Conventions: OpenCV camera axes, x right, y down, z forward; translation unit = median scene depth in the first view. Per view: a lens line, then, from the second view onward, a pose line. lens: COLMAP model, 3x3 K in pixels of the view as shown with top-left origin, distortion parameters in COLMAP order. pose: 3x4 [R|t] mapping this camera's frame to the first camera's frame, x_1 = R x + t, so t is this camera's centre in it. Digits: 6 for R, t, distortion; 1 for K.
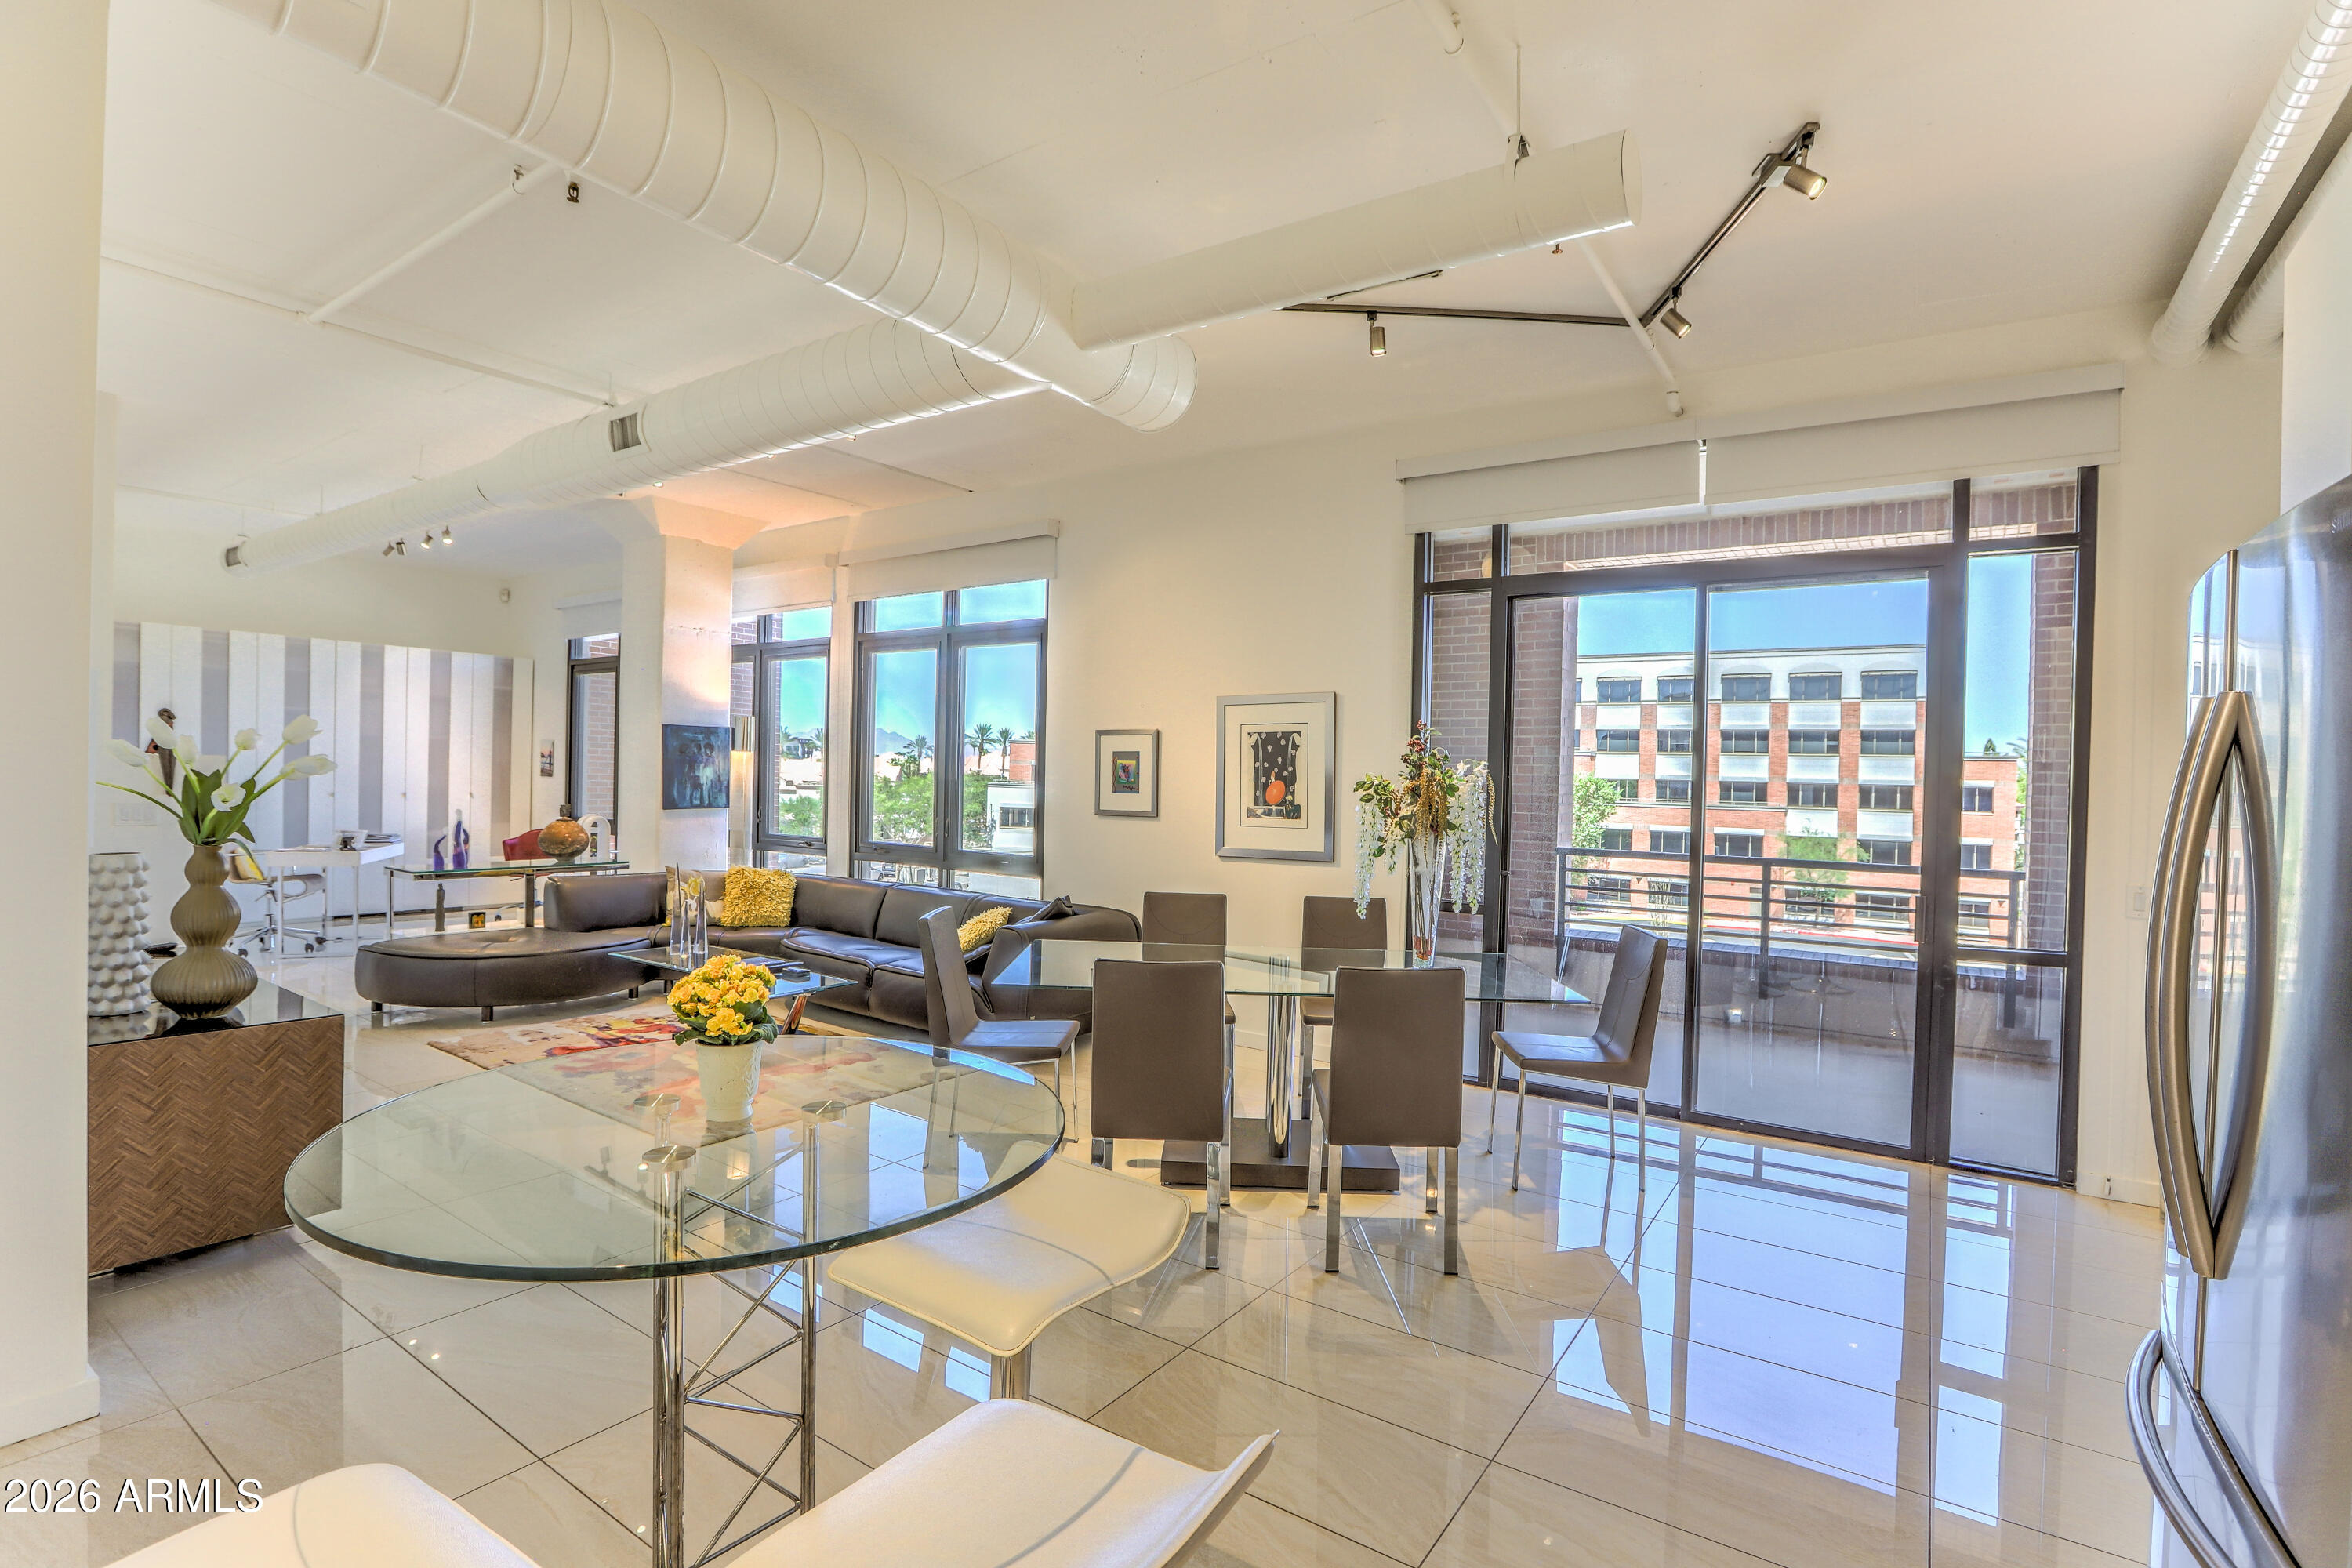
lens RADIAL K [[1095.8, 0, 1195.0], [0, 1095.8, 799.1], [0, 0, 1]] dist [-0.011314, 0.001898]
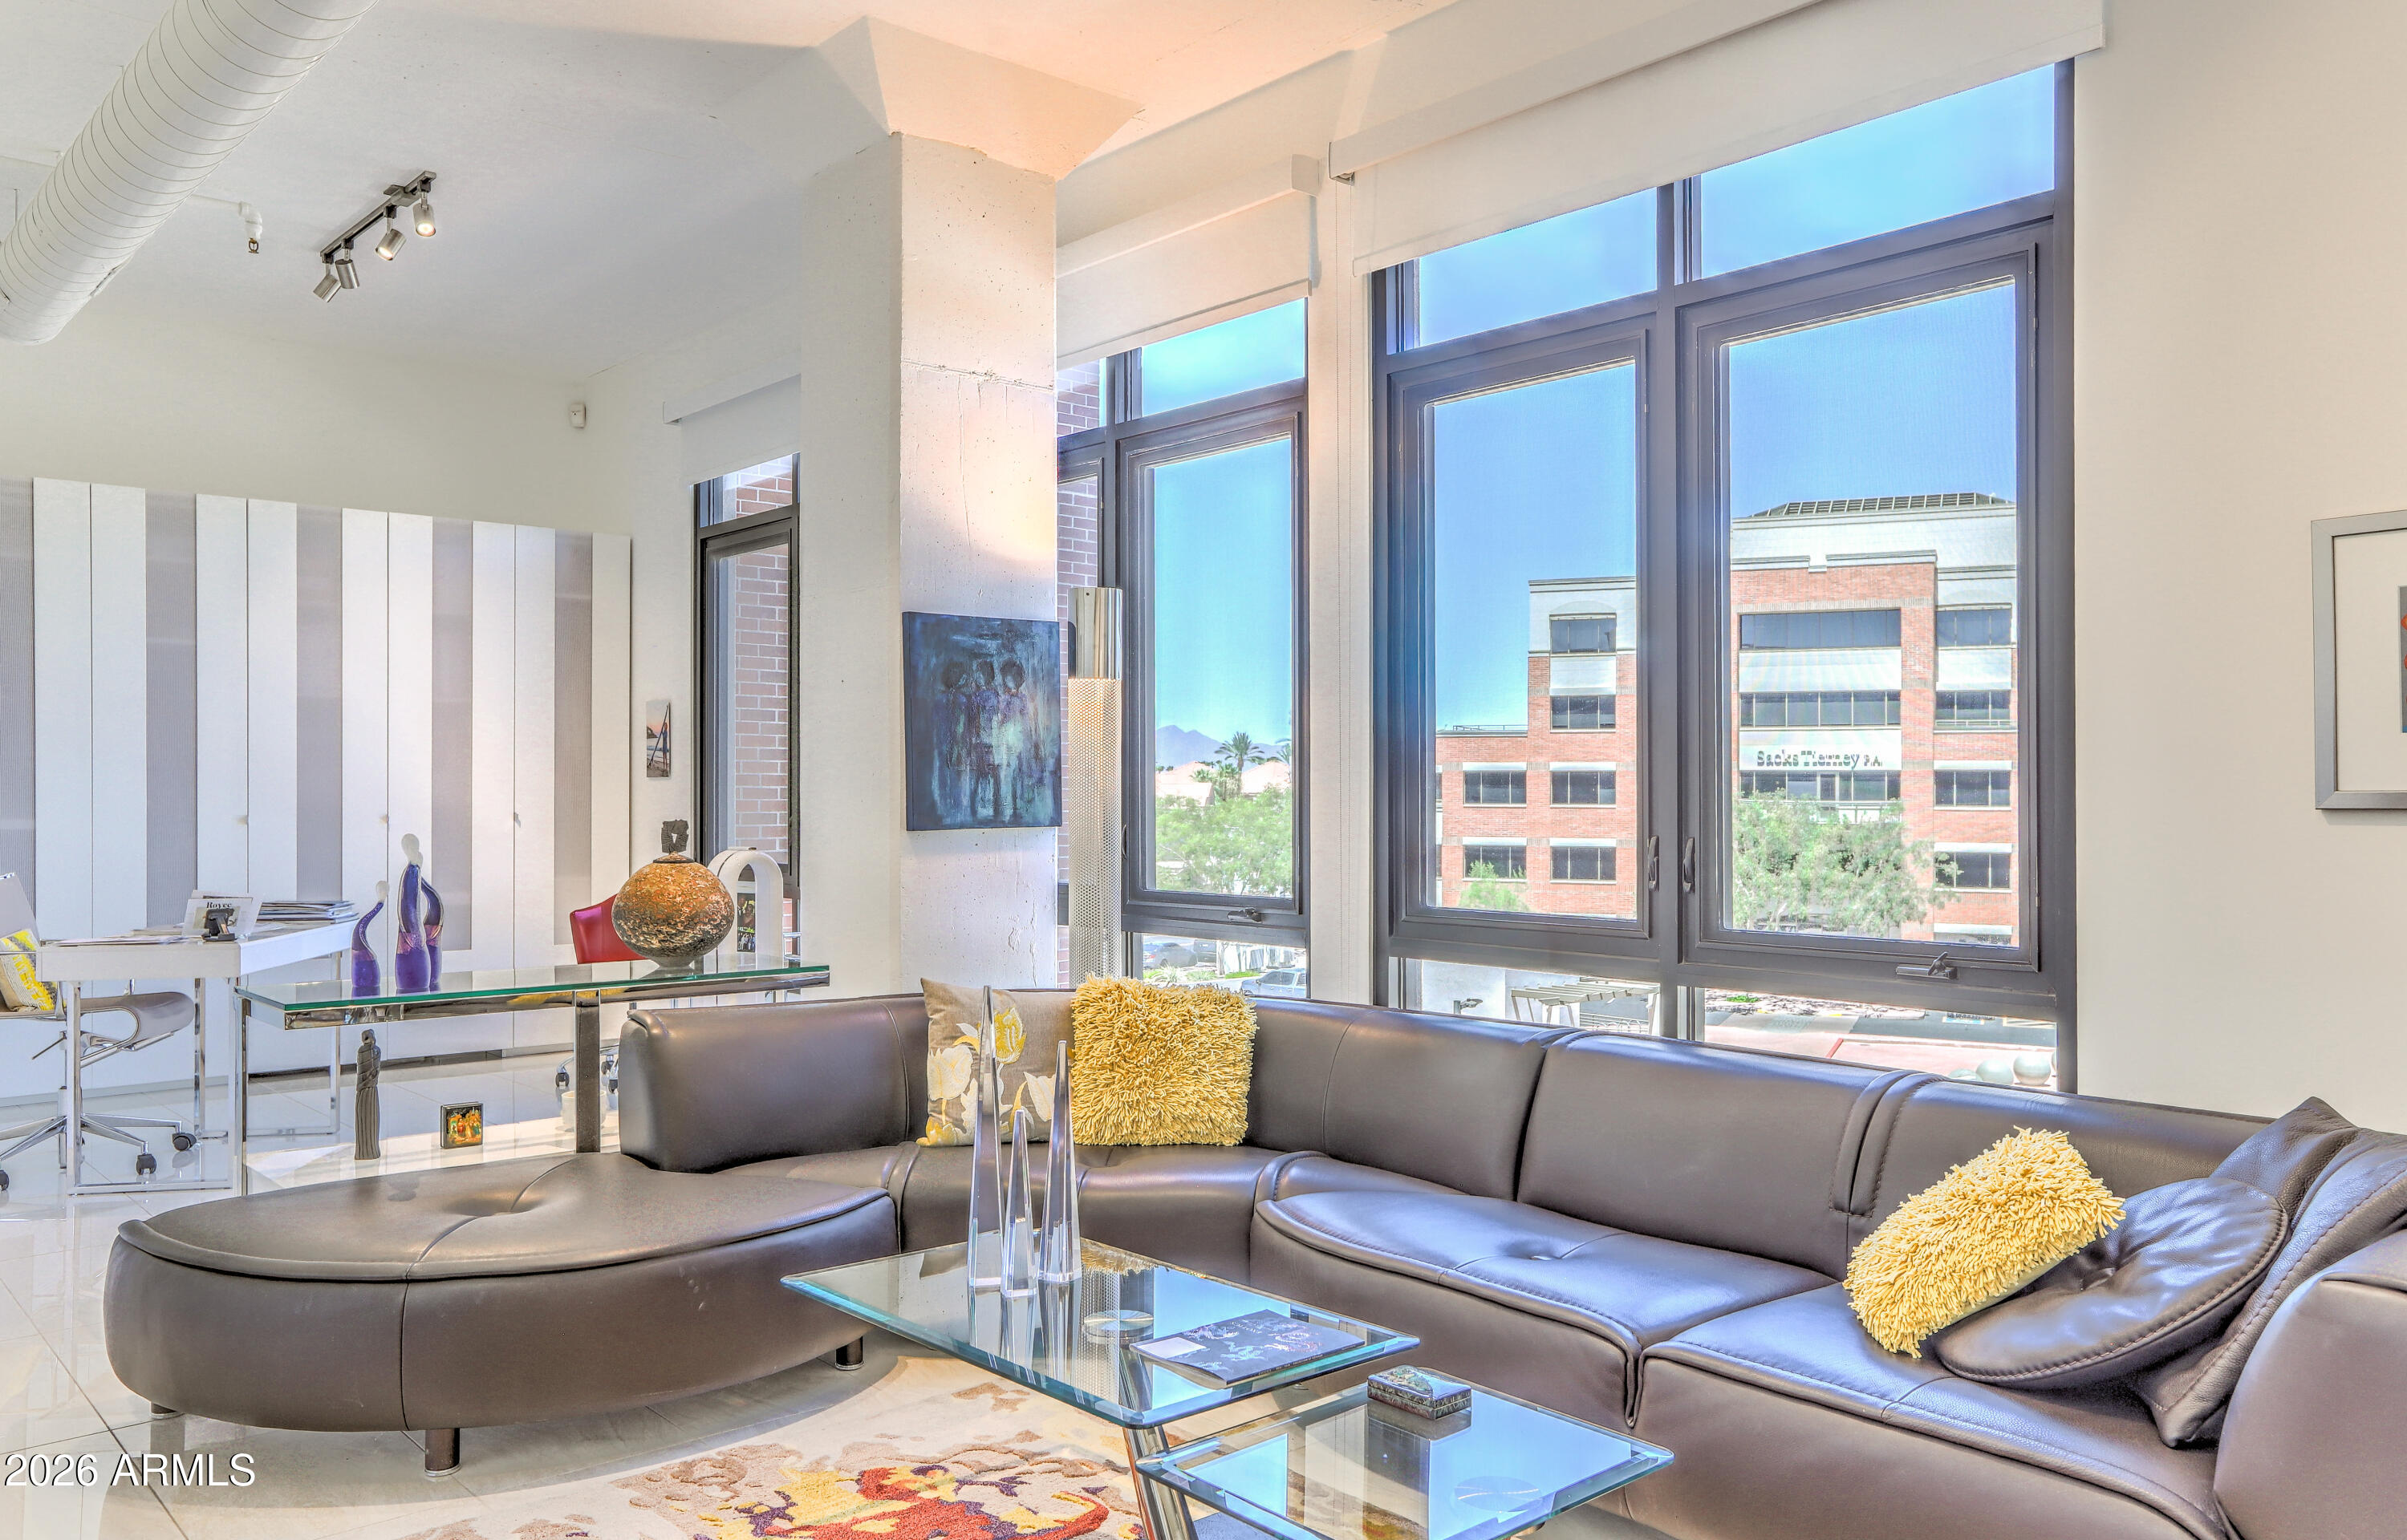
lens RADIAL K [[1793.9, 0, 1259.2], [0, 1793.9, 780.3], [0, 0, 1]] dist [0.008461, 0.034391]
pose [[0.973305, -0.026207, -0.228016, -0.234966], [0.019659, 0.999328, -0.030942, 0.014731], [0.228674, 0.025634, 0.973166, 0.436780]]
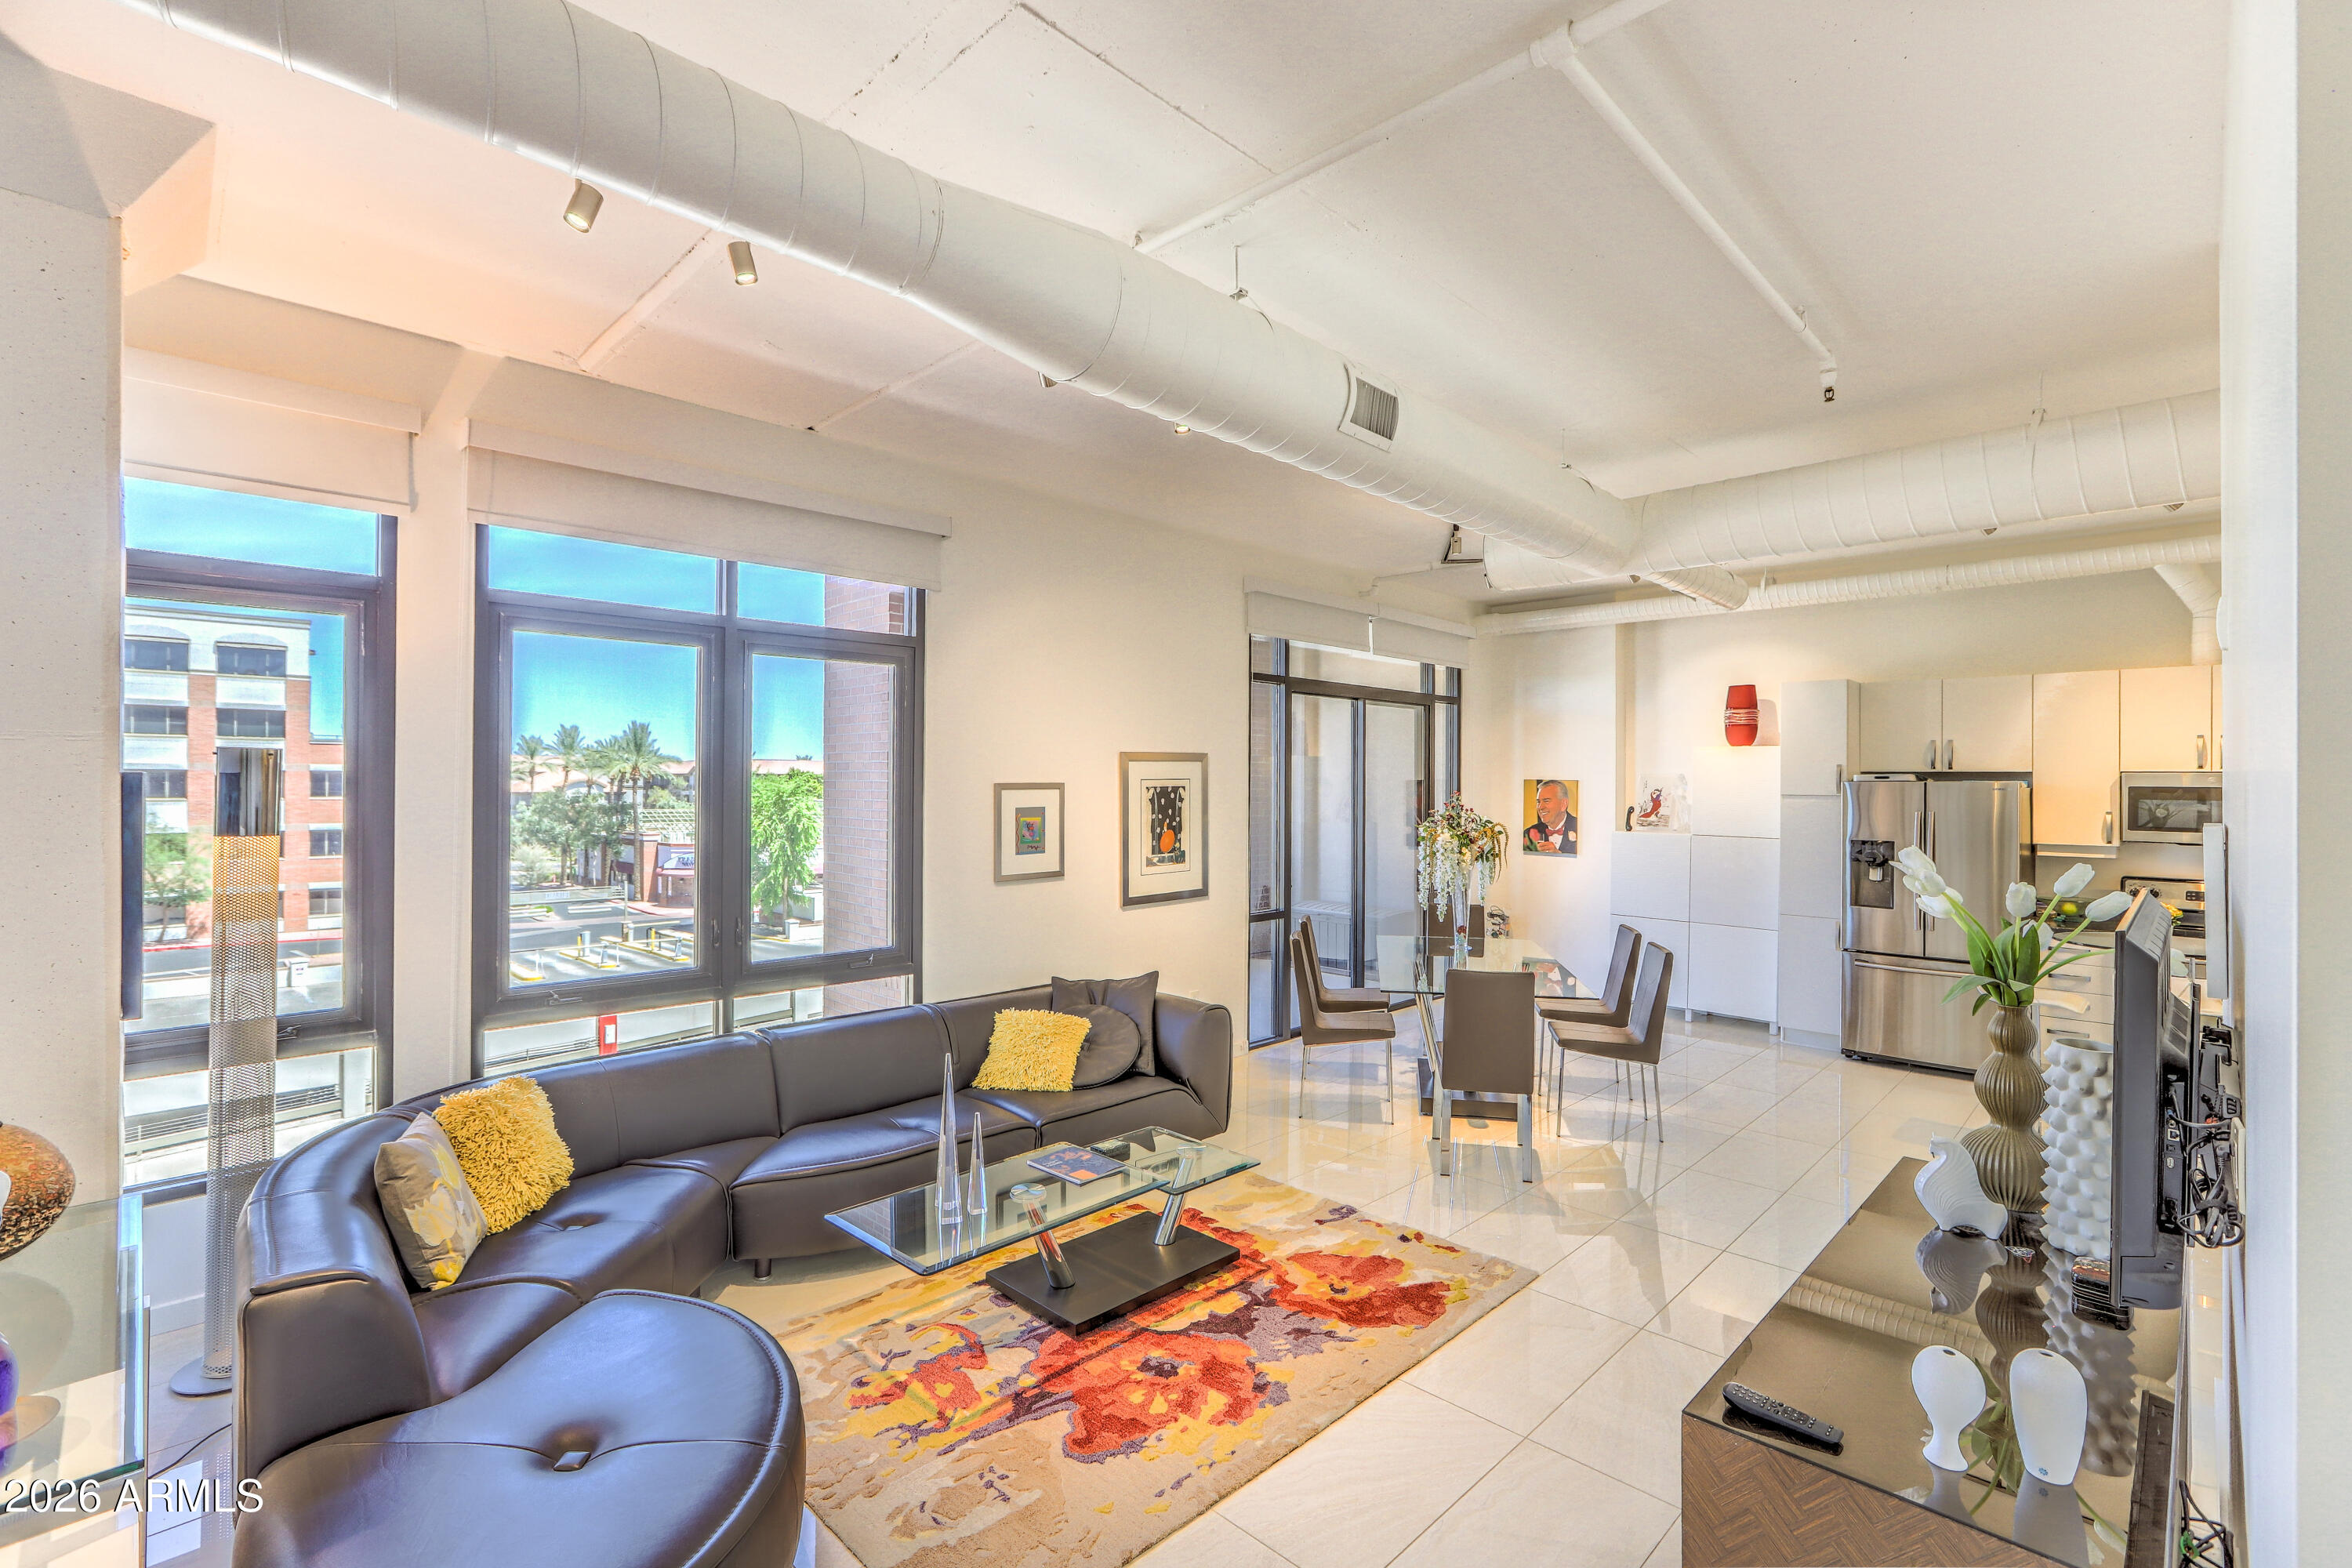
lens RADIAL K [[1063.5, 0, 1174.9], [0, 1063.5, 789.0], [0, 0, 1]] dist [-0.017537, 0.000762]
pose [[0.173860, -0.030899, 0.984286, -0.815207], [0.015655, 0.999468, 0.028611, -0.074115], [-0.984646, 0.010435, 0.174251, 0.668004]]
